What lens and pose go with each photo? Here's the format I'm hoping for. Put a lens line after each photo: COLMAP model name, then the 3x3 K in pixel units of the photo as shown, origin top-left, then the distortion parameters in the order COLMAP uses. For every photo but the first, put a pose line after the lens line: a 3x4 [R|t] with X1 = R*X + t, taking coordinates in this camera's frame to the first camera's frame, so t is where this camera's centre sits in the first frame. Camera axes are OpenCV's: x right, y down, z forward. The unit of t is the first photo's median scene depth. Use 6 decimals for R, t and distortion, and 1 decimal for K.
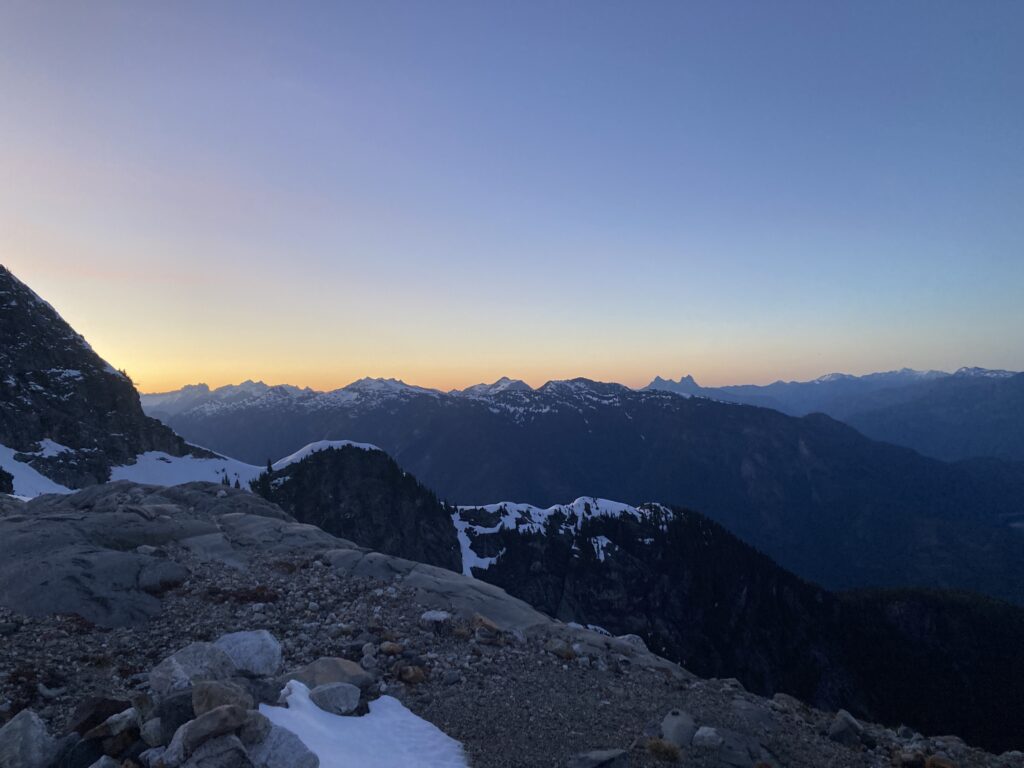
lens RADIAL K [[823.2, 0, 512.0], [0, 823.2, 384.0], [0, 0, 1]] dist [0.012179, 0.002715]
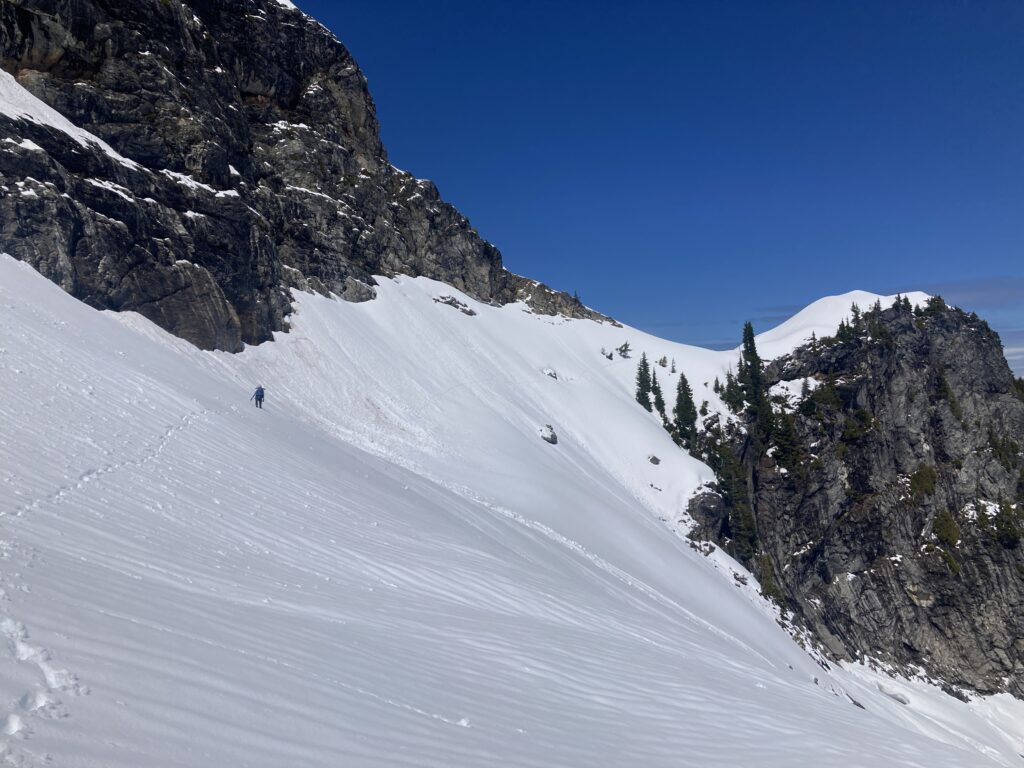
lens RADIAL K [[823.2, 0, 512.0], [0, 823.2, 384.0], [0, 0, 1]] dist [0.012179, 0.002715]
pose [[0.980971, 0.001305, -0.194150, -0.327421], [-0.000799, 0.999996, 0.002687, 0.115245], [0.194153, -0.002481, 0.980968, 0.676875]]
